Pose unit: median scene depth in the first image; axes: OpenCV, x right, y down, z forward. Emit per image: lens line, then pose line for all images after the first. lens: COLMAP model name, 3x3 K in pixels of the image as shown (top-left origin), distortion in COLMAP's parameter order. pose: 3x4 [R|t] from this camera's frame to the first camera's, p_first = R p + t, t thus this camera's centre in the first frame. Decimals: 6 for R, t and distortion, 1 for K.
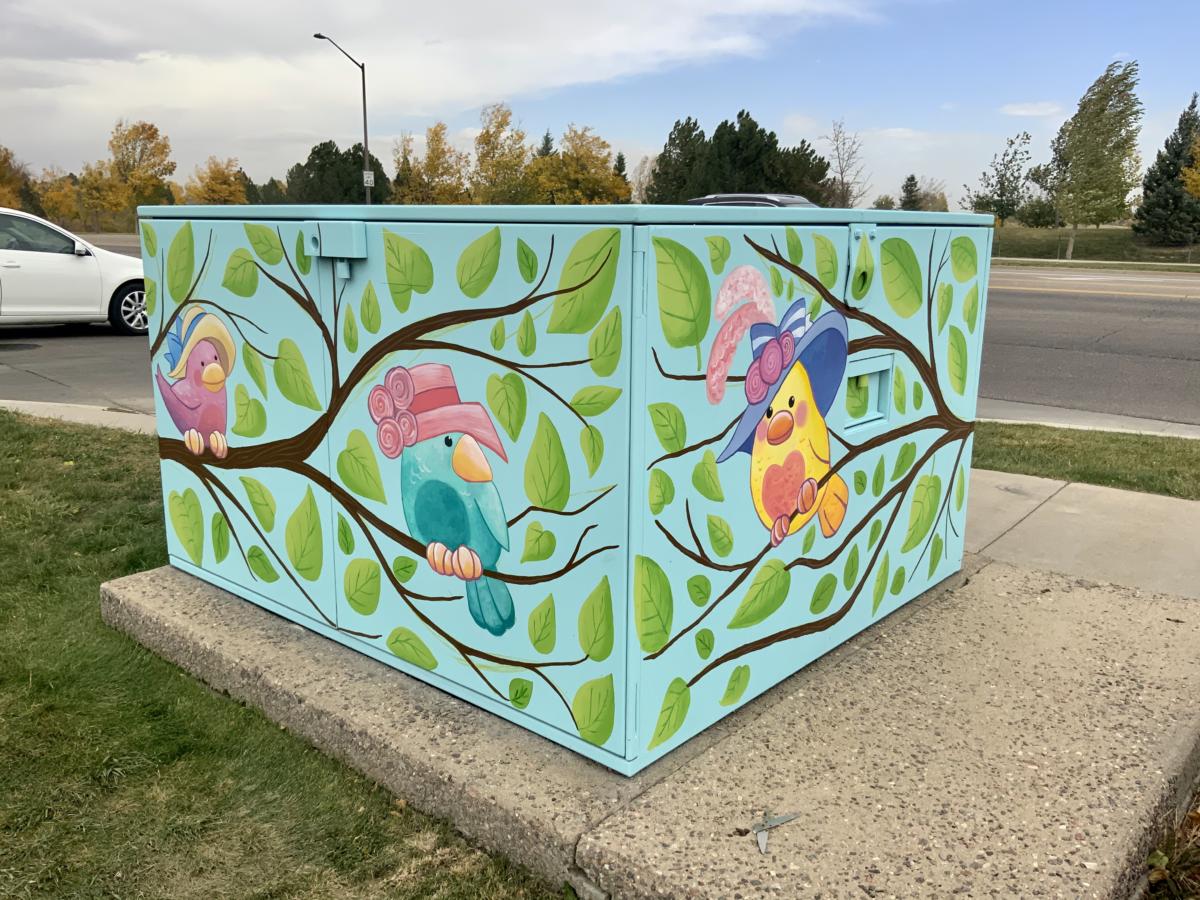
lens RADIAL K [[1001.3, 0, 612.4], [0, 1001.3, 441.1], [0, 0, 1]] dist [0.090154, -0.177365]
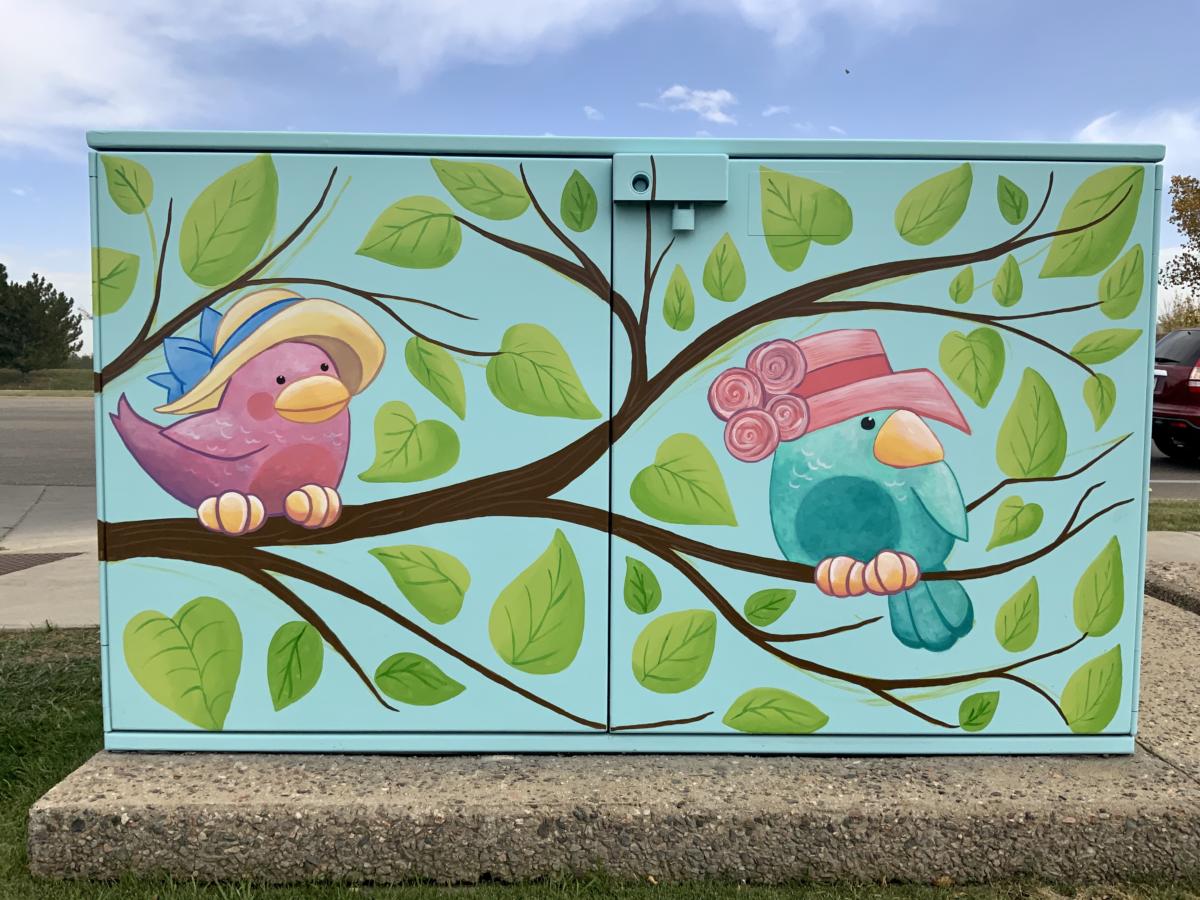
lens RADIAL K [[1001.3, 0, 590.0], [0, 1001.3, 445.8], [0, 0, 1]] dist [0.090154, -0.177365]
pose [[0.748399, -0.046520, 0.661615, -0.858342], [0.139599, 0.986240, -0.088565, 0.058089], [-0.648391, 0.158643, 0.744595, 0.524641]]
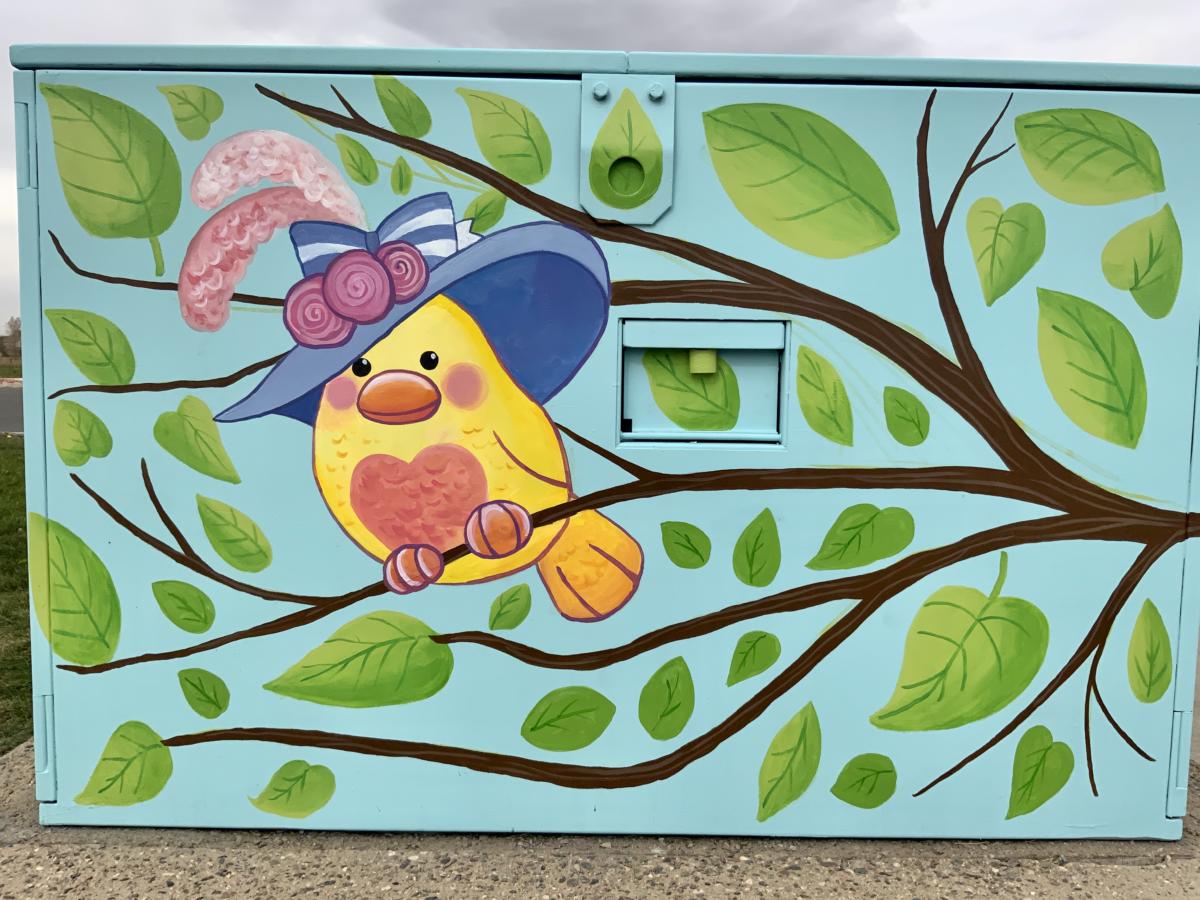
lens RADIAL K [[1001.3, 0, 624.6], [0, 1001.3, 434.5], [0, 0, 1]] dist [0.090154, -0.177365]
pose [[0.658790, 0.059316, -0.749985, 0.728906], [-0.169486, 0.982962, -0.071135, 0.029935], [0.732987, 0.173975, 0.657619, 0.686267]]
